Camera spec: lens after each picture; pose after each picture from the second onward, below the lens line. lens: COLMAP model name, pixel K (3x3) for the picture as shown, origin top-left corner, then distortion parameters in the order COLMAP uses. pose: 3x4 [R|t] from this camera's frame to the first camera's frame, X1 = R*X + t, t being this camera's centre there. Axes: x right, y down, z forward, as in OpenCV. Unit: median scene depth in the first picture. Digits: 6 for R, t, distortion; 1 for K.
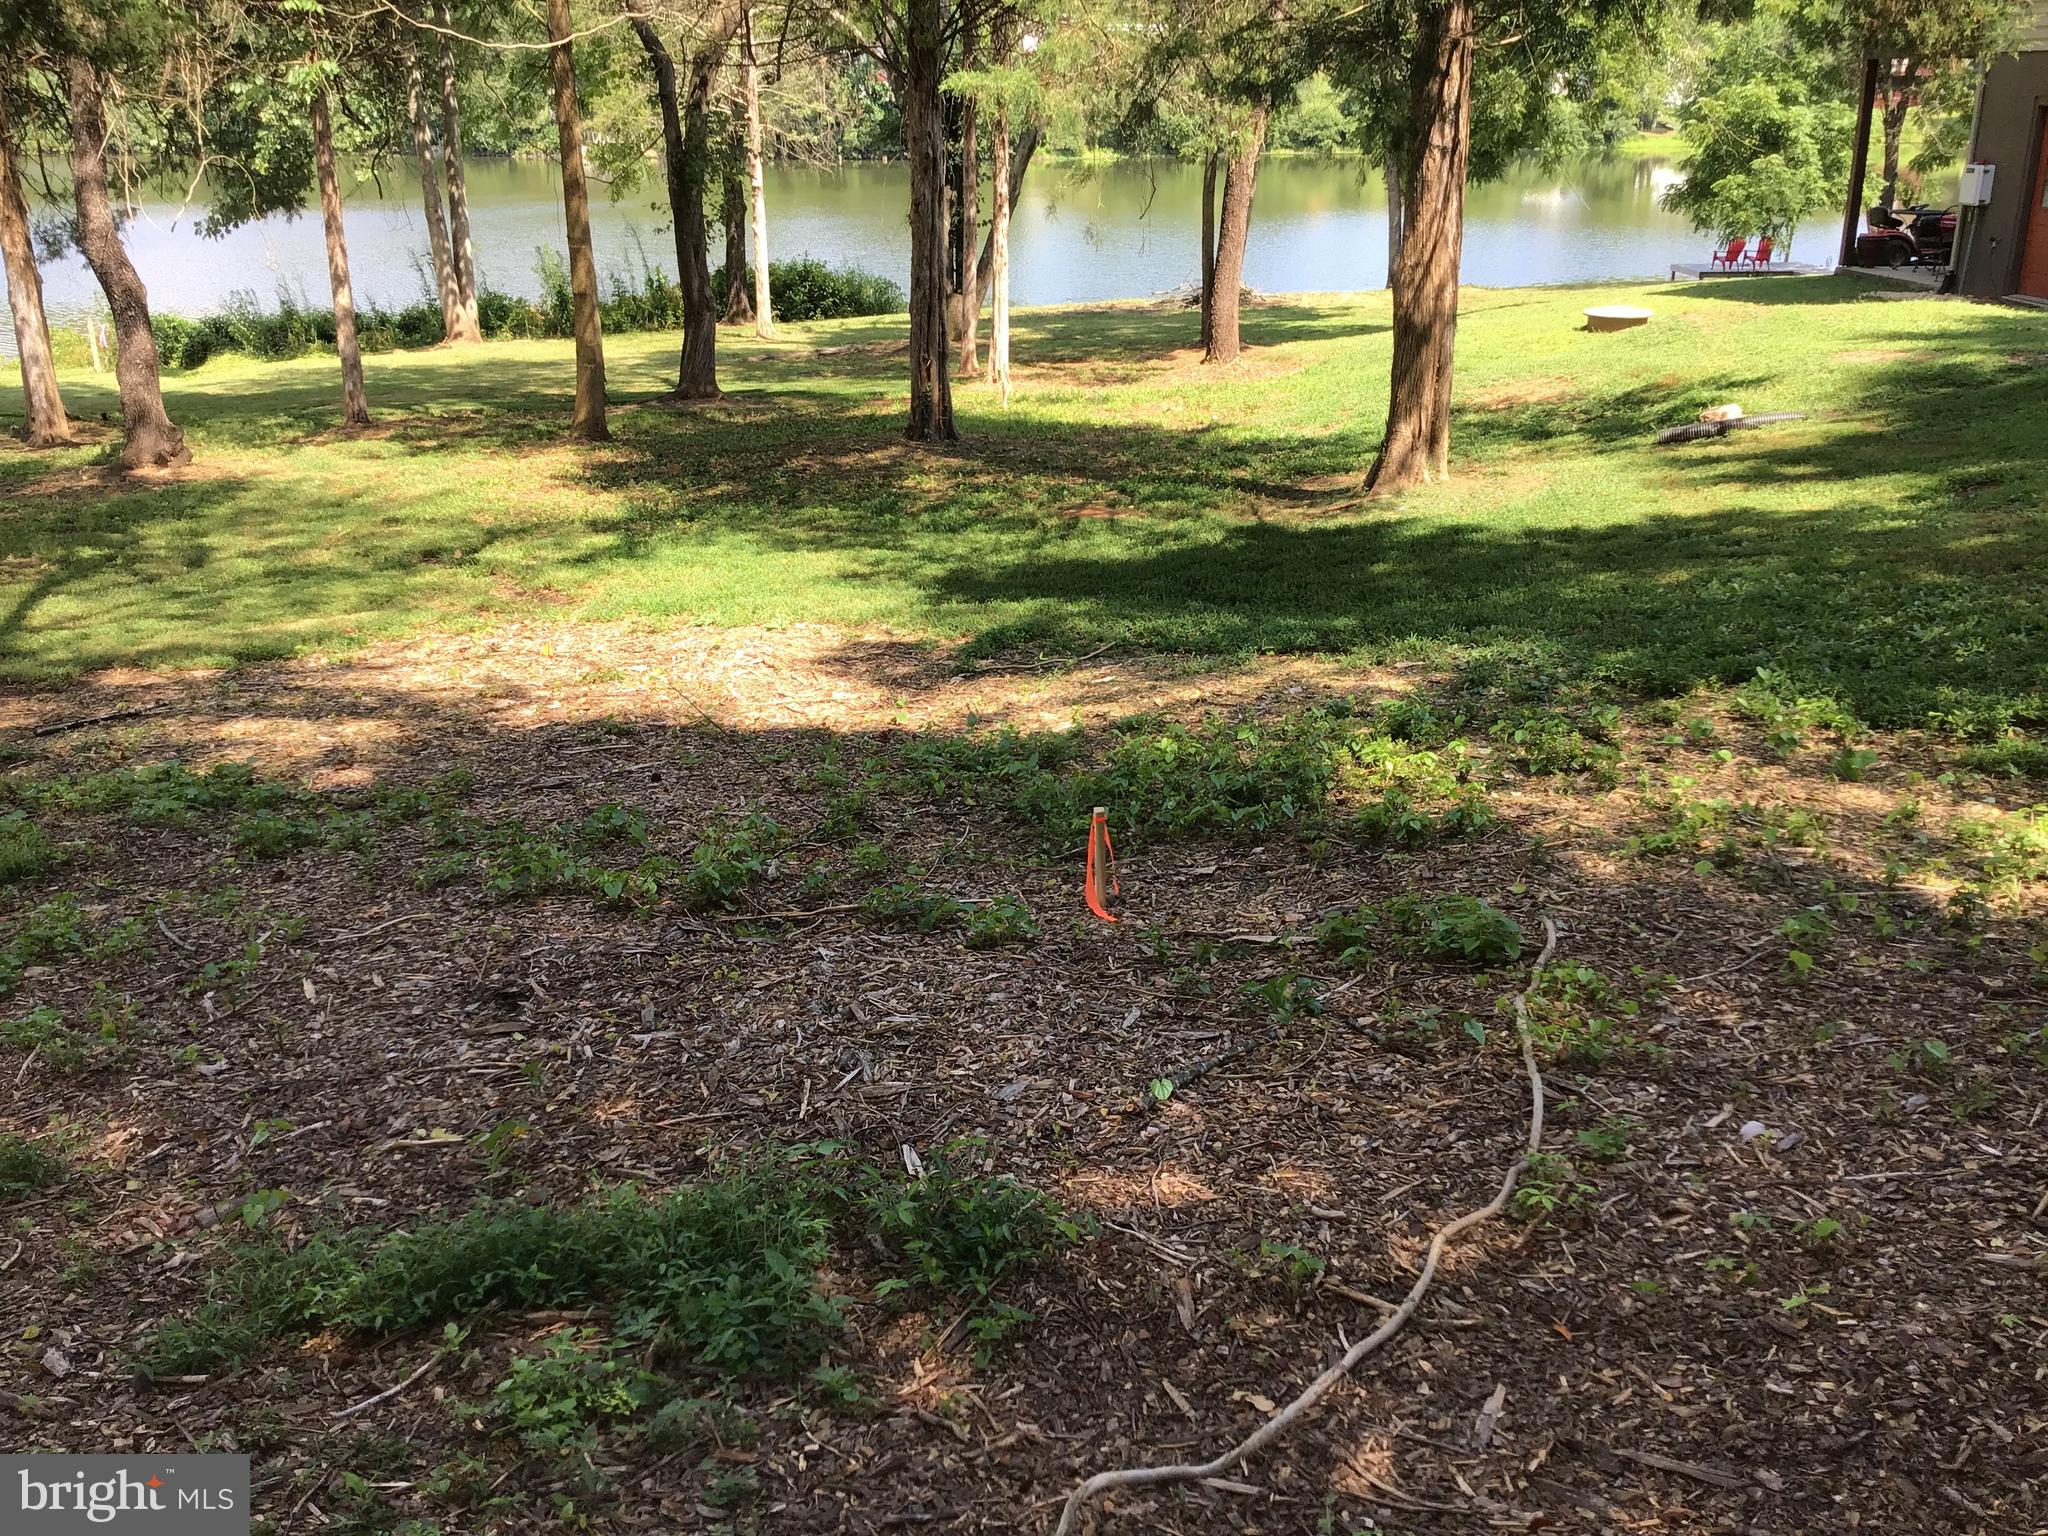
lens RADIAL K [[1781.2, 0, 1014.2], [0, 1781.2, 776.0], [0, 0, 1]] dist [0.060935, -0.123294]
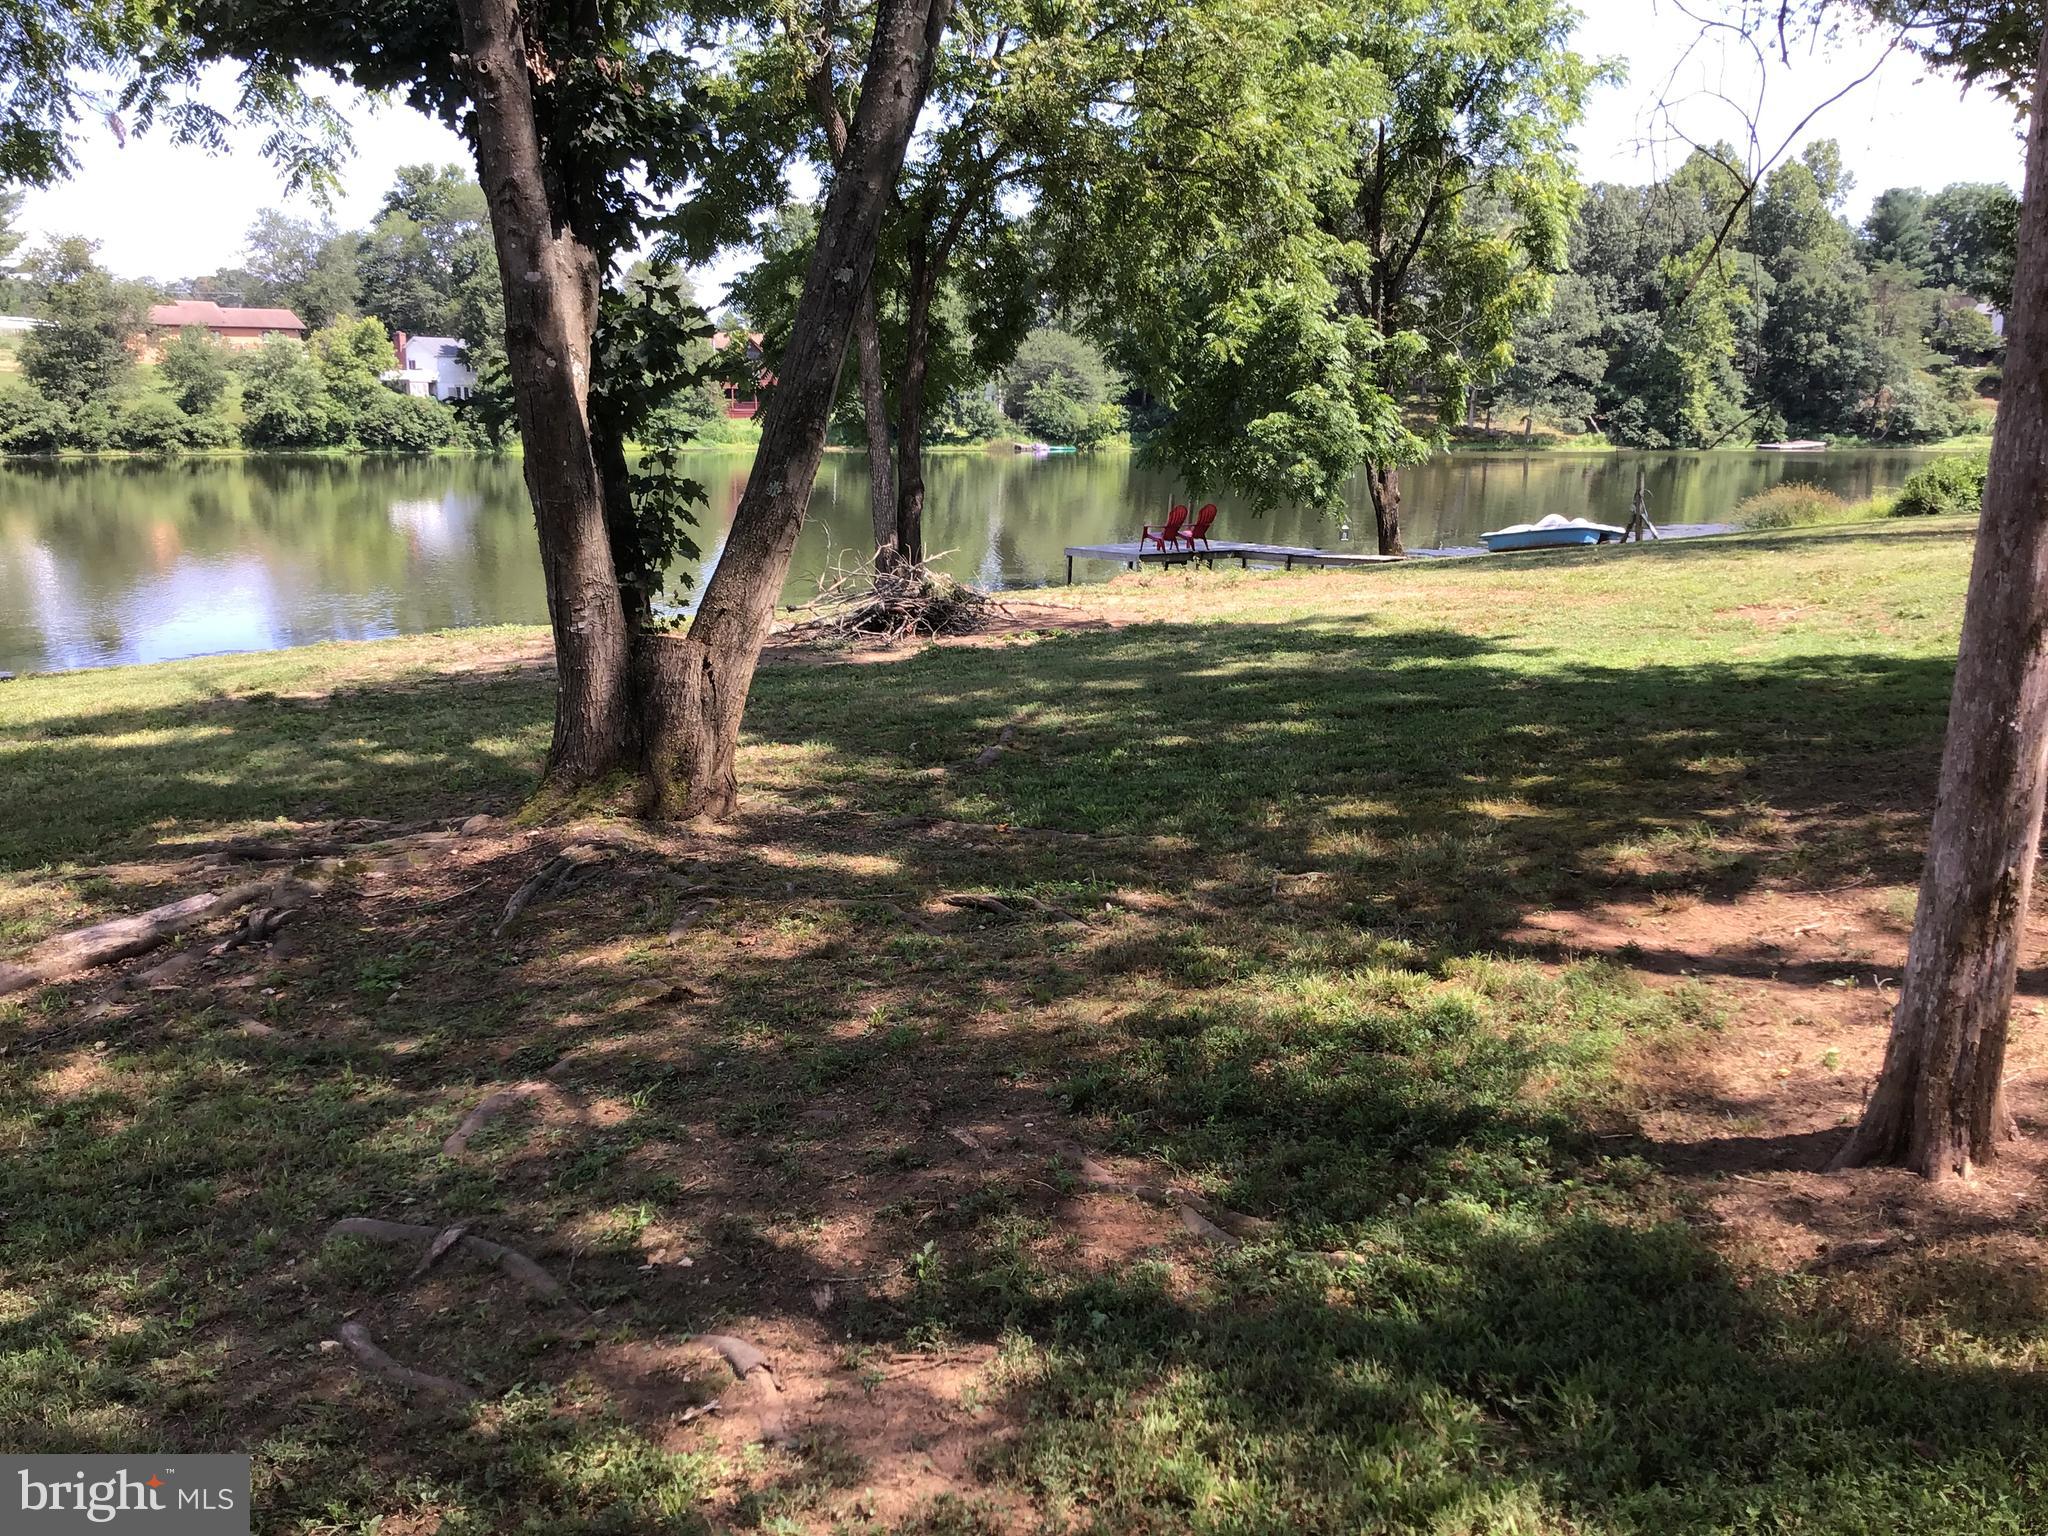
lens RADIAL K [[1781.2, 0, 982.1], [0, 1781.2, 775.1], [0, 0, 1]] dist [0.060935, -0.123294]
pose [[0.805613, -0.100131, 0.583920, -0.028294], [0.196192, 0.975091, -0.103470, -0.038087], [-0.559014, 0.197917, 0.805191, 0.137155]]
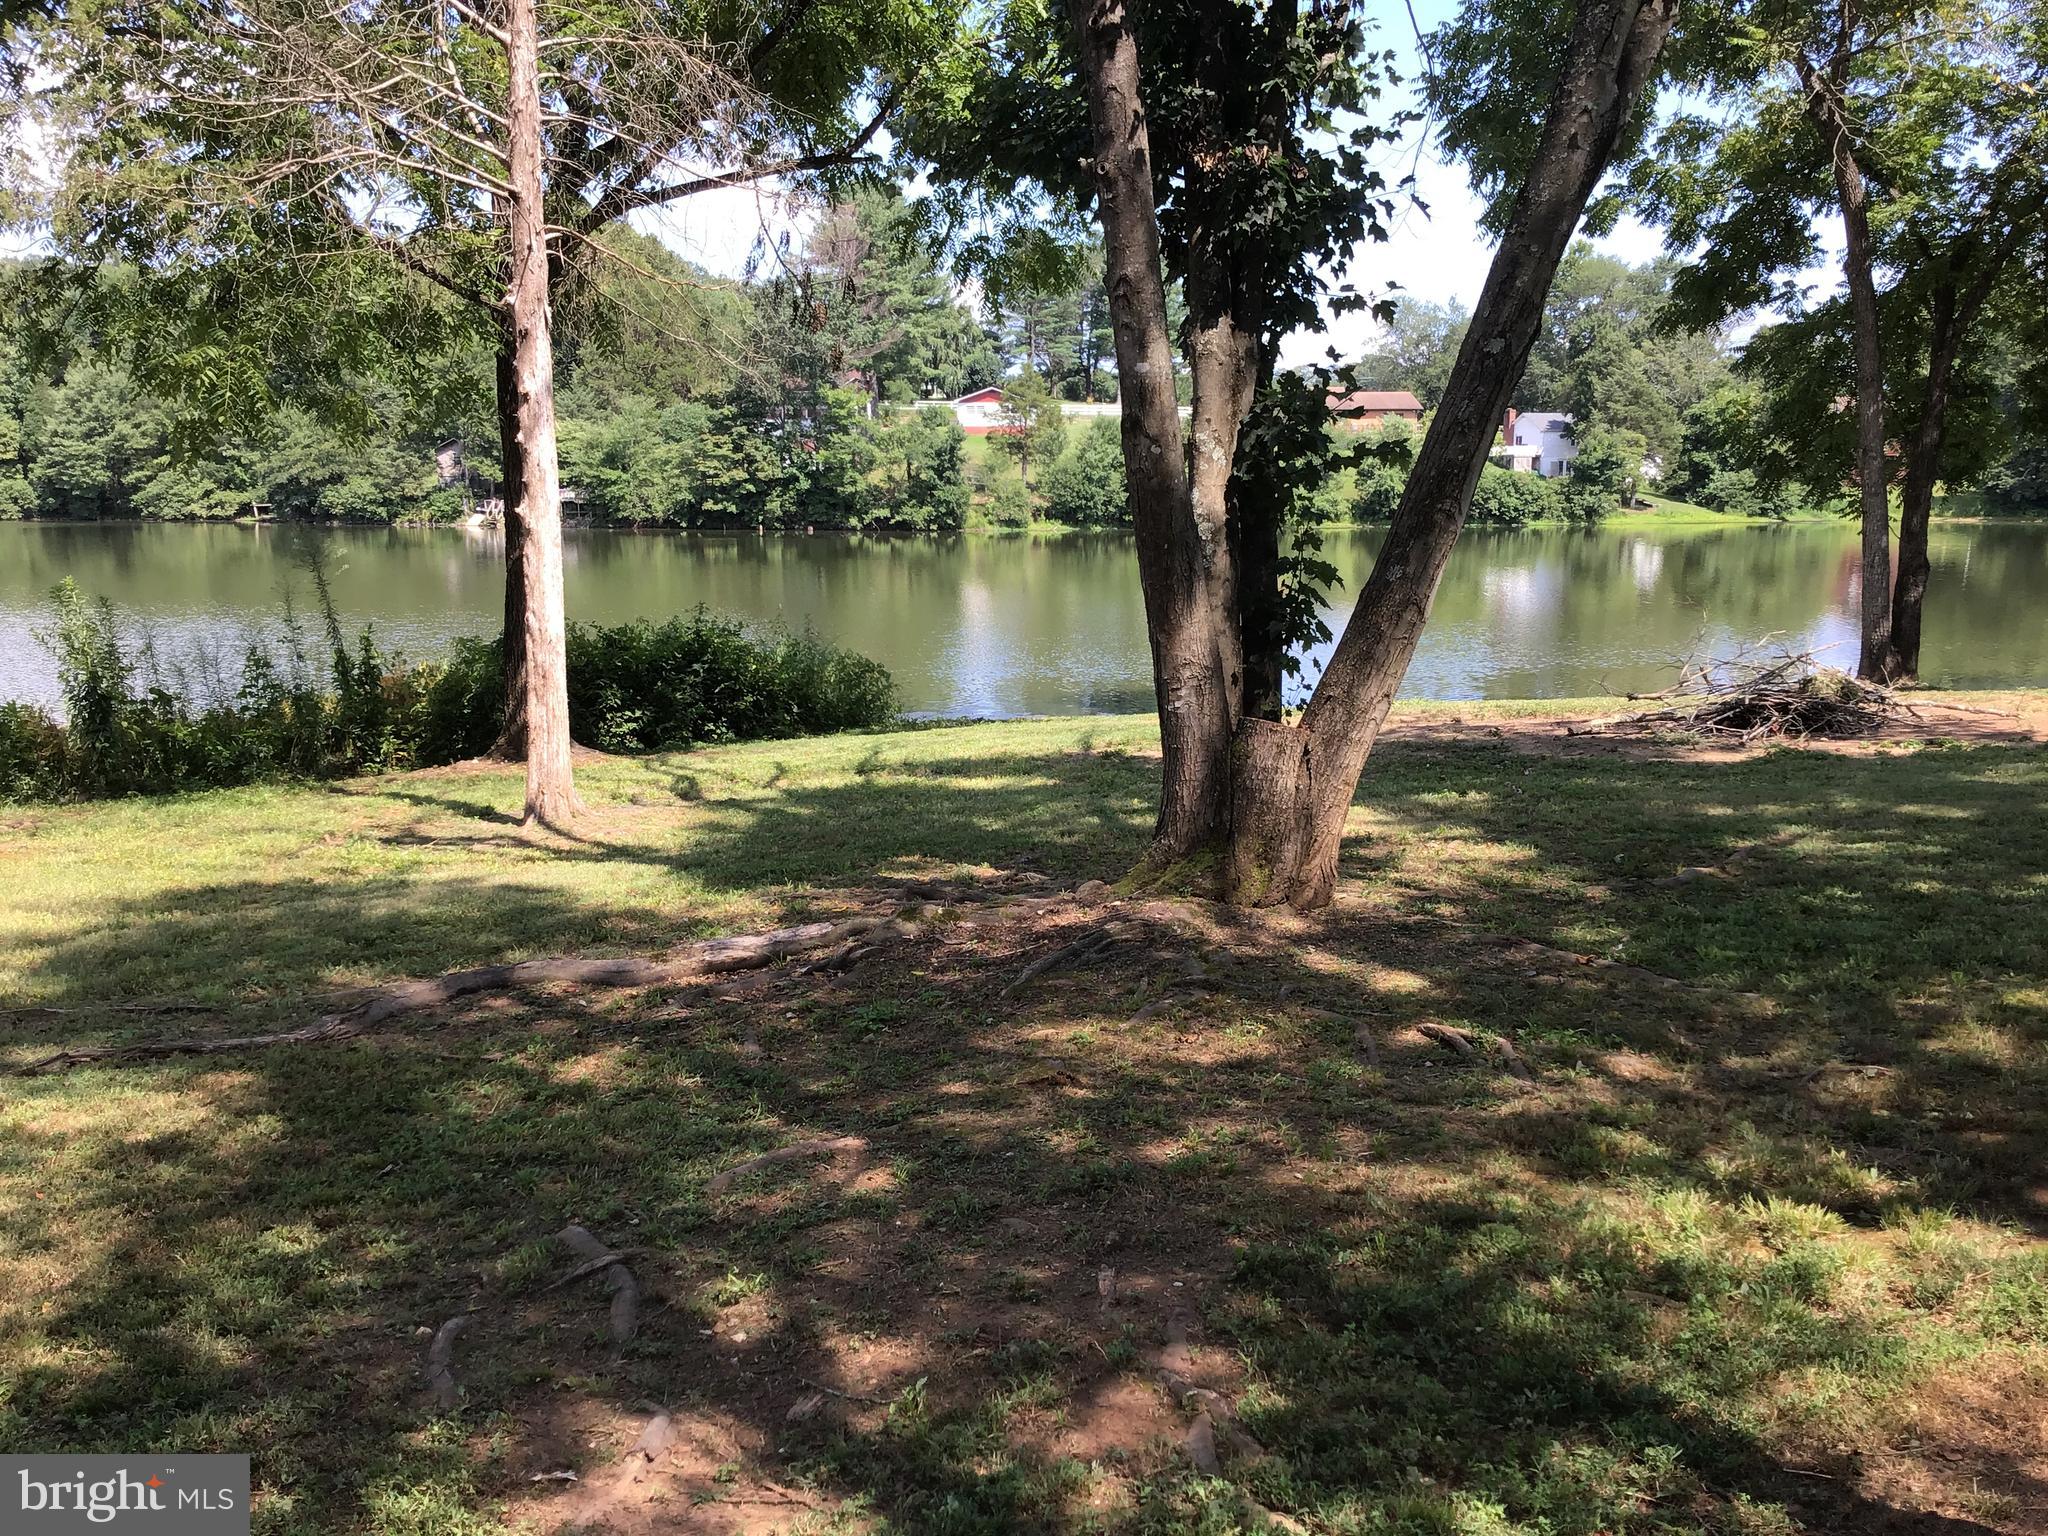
lens RADIAL K [[1781.2, 0, 1069.4], [0, 1781.2, 796.9], [0, 0, 1]] dist [0.060935, -0.123294]
pose [[0.996870, -0.003179, 0.078995, -0.013924], [0.018231, 0.981506, -0.190562, -0.037336], [-0.076929, 0.191405, 0.978492, 0.133800]]
